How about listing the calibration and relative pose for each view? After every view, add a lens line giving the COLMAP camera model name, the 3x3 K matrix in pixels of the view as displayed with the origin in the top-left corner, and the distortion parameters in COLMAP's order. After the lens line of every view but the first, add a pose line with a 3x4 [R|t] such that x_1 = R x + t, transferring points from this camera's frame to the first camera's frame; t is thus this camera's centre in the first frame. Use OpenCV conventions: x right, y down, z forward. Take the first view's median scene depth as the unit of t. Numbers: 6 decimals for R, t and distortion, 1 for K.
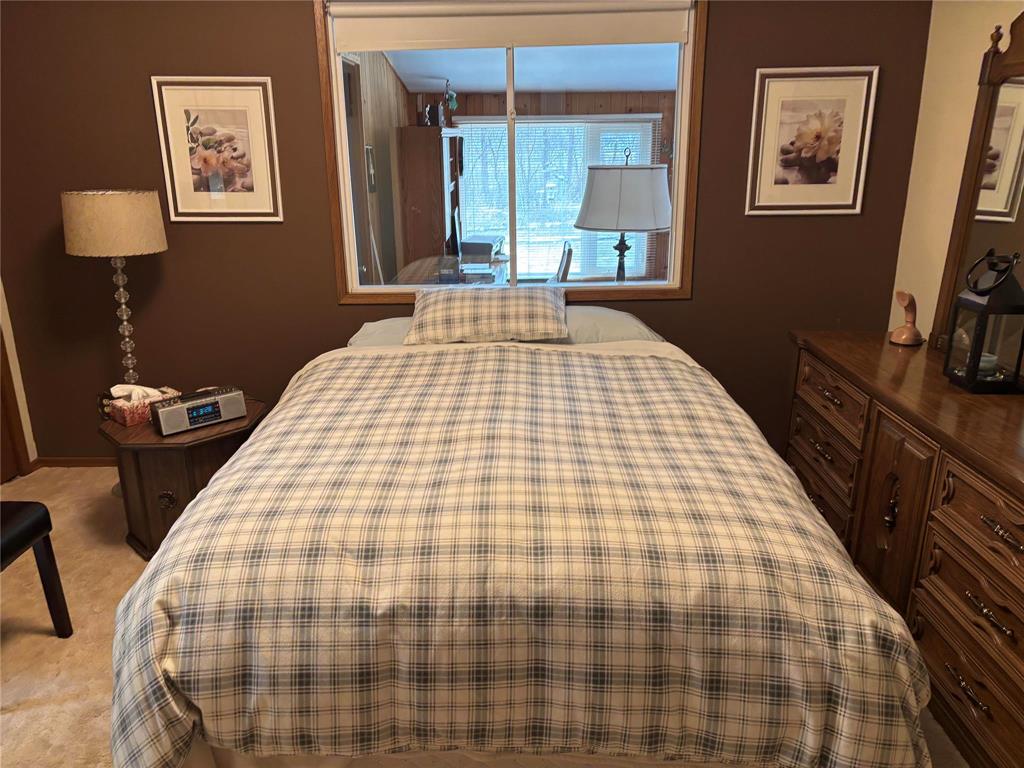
lens RADIAL K [[773.9, 0, 500.9], [0, 773.9, 378.5], [0, 0, 1]] dist [0.052440, -0.053764]
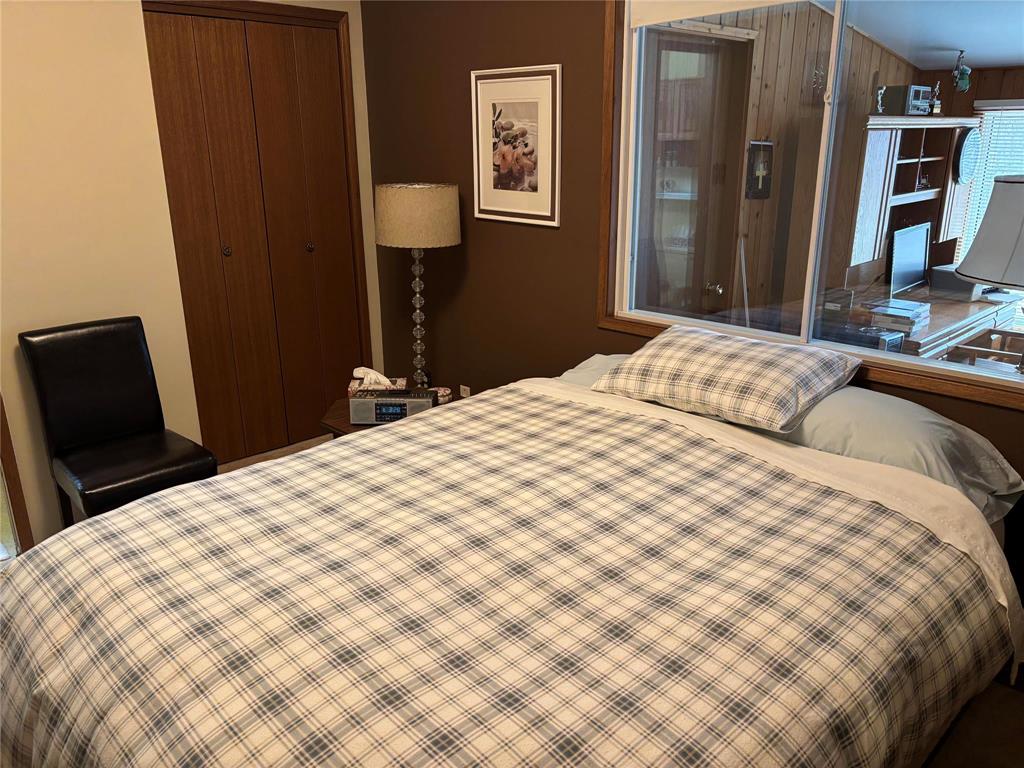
lens RADIAL K [[773.9, 0, 519.7], [0, 773.9, 382.1], [0, 0, 1]] dist [0.052440, -0.053764]
pose [[0.712633, 0.215383, -0.667656, 0.333152], [-0.213173, 0.973186, 0.086412, -0.098154], [0.668365, 0.080746, 0.739438, 0.335228]]
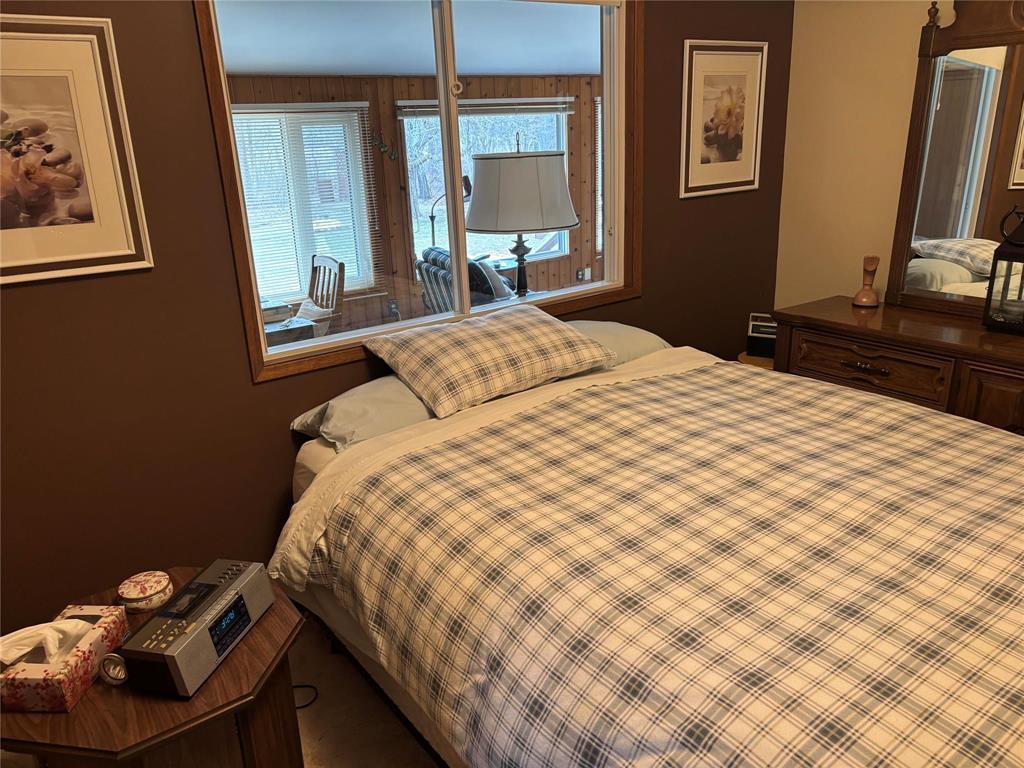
lens RADIAL K [[773.9, 0, 516.5], [0, 773.9, 386.5], [0, 0, 1]] dist [0.052440, -0.053764]
pose [[0.792707, -0.213027, 0.571170, -0.433081], [0.208833, 0.975158, 0.073870, -0.101873], [-0.572717, 0.060722, 0.817501, 0.370214]]
